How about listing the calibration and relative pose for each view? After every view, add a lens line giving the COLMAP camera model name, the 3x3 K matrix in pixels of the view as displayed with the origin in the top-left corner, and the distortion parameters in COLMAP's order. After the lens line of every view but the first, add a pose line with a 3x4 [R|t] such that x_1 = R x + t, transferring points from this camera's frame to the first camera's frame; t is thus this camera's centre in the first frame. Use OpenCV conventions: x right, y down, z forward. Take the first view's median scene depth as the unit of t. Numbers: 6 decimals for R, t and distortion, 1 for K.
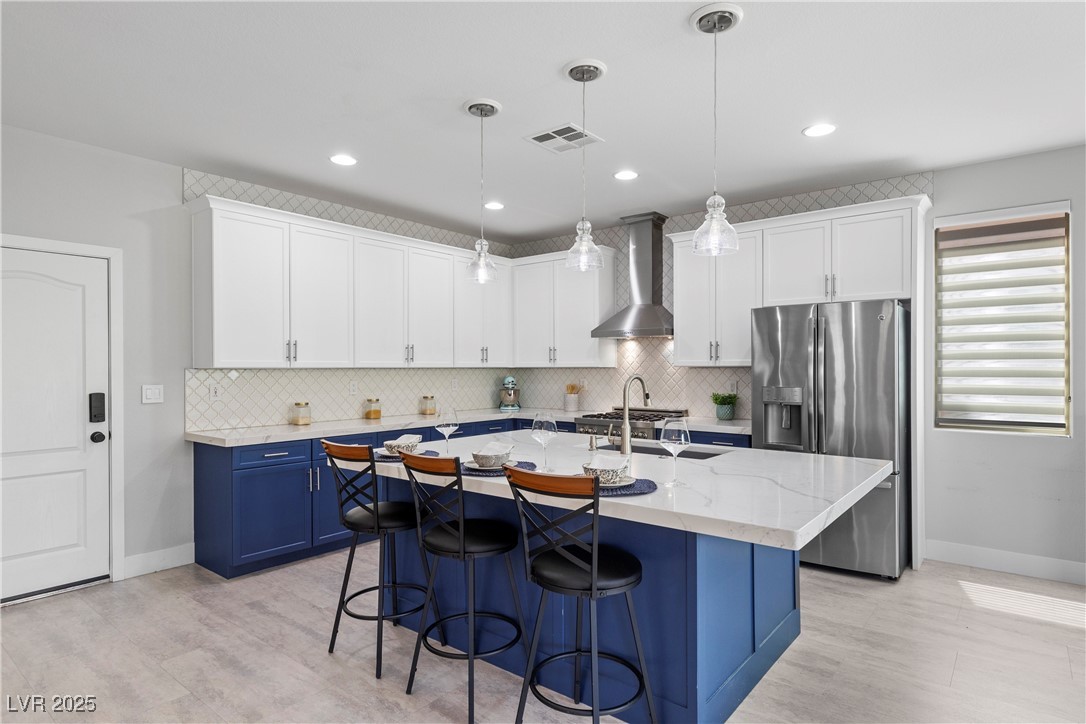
lens RADIAL K [[584.3, 0, 556.2], [0, 584.3, 370.4], [0, 0, 1]] dist [0.003594, 0.001091]
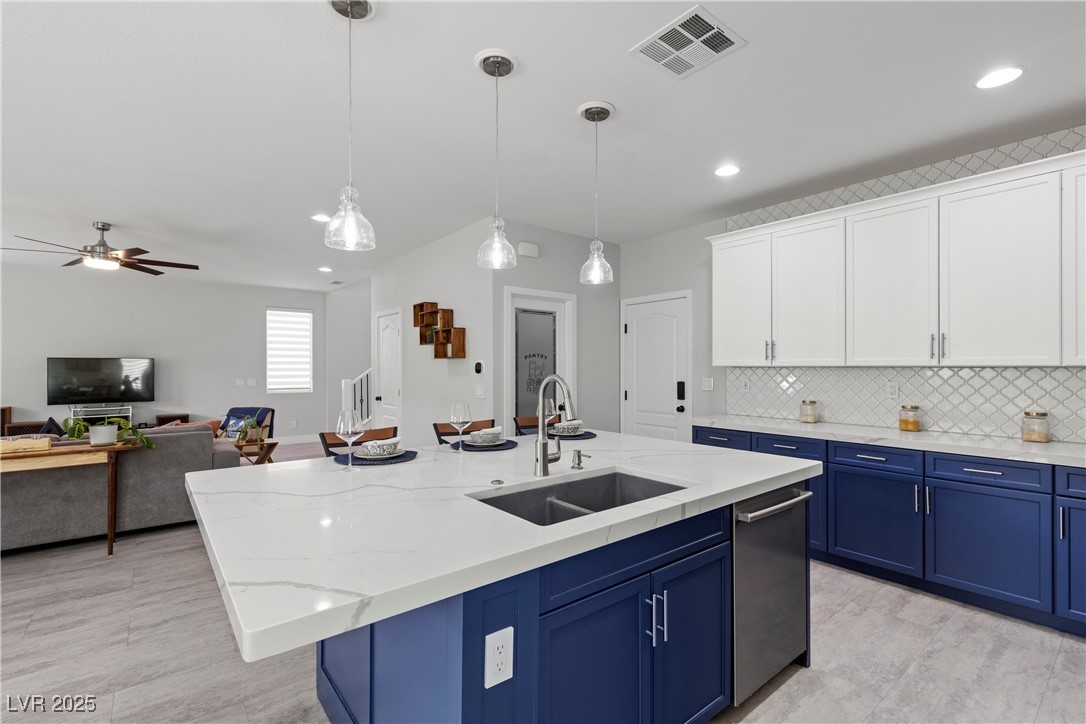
lens RADIAL K [[491.9, 0, 545.7], [0, 491.9, 370.7], [0, 0, 1]] dist [0.004934, -0.001909]
pose [[-0.225363, 0.010225, -0.974221, 0.461453], [-0.004883, 0.999921, 0.011625, -0.003788], [0.974263, 0.007377, -0.225295, 0.698305]]
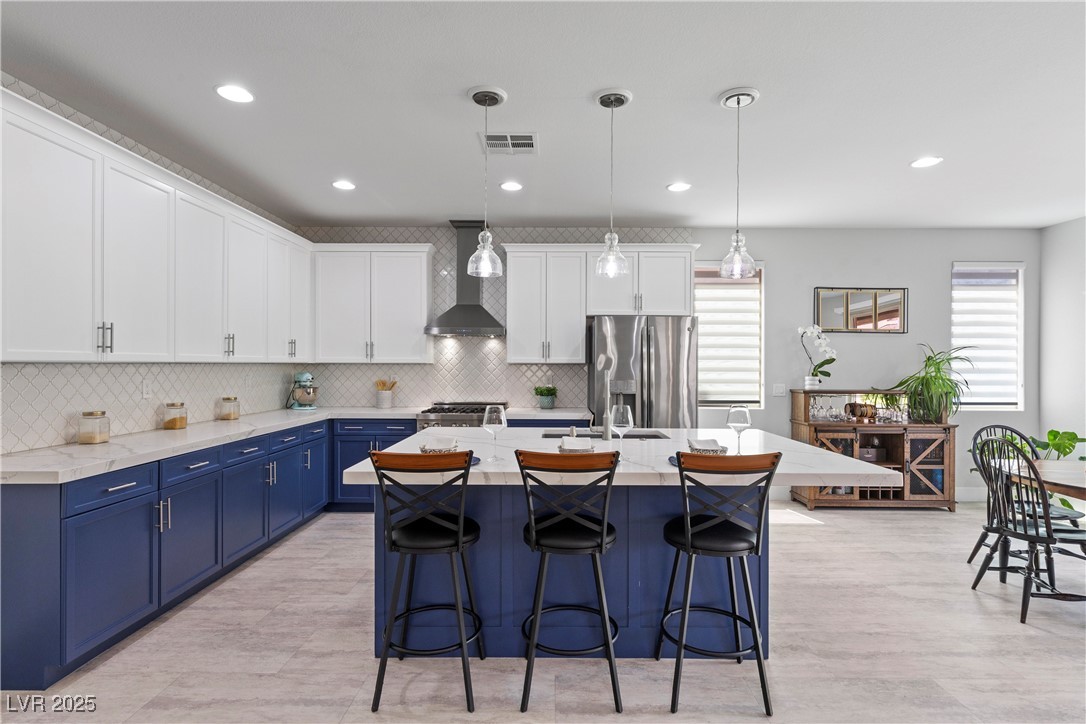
lens RADIAL K [[534.1, 0, 554.2], [0, 534.1, 364.6], [0, 0, 1]] dist [0.004105, -0.001416]
pose [[0.790449, 0.004782, 0.612509, -0.366877], [-0.002260, 0.999985, -0.004890, 0.000916], [-0.612523, 0.002481, 0.790449, 0.145095]]
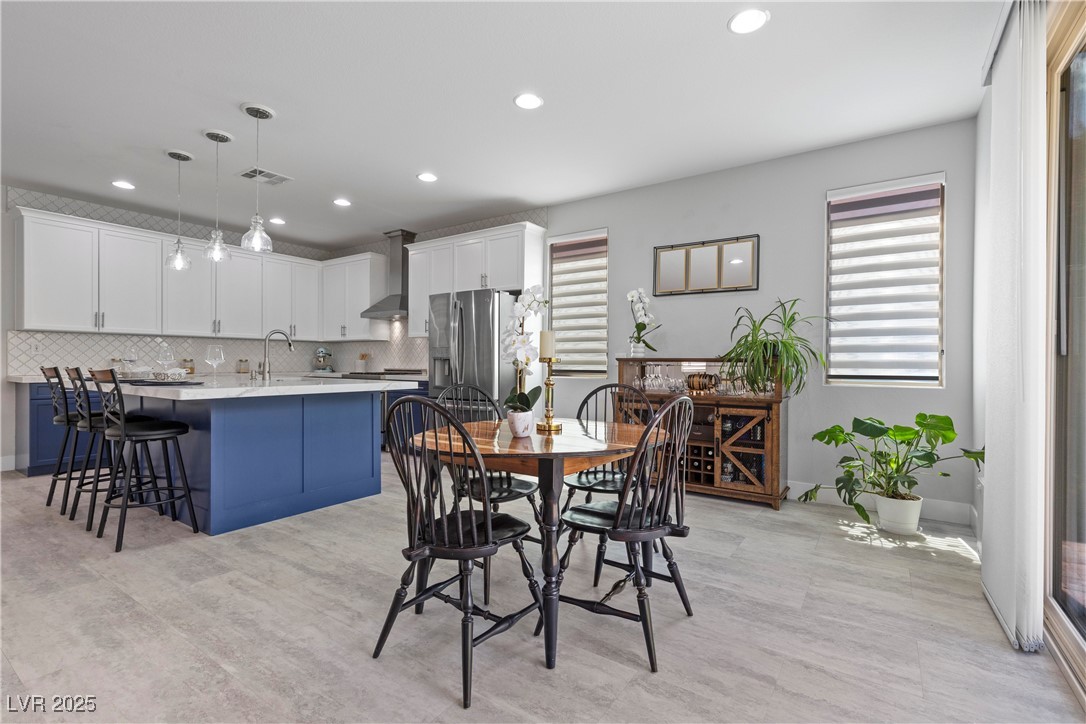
lens RADIAL K [[491.9, 0, 558.2], [0, 491.9, 359.7], [0, 0, 1]] dist [0.004934, -0.001909]
pose [[0.996825, 0.006936, 0.079318, 0.481450], [-0.006124, 0.999926, -0.010472, 0.058916], [-0.079384, 0.009953, 0.996794, -0.229132]]
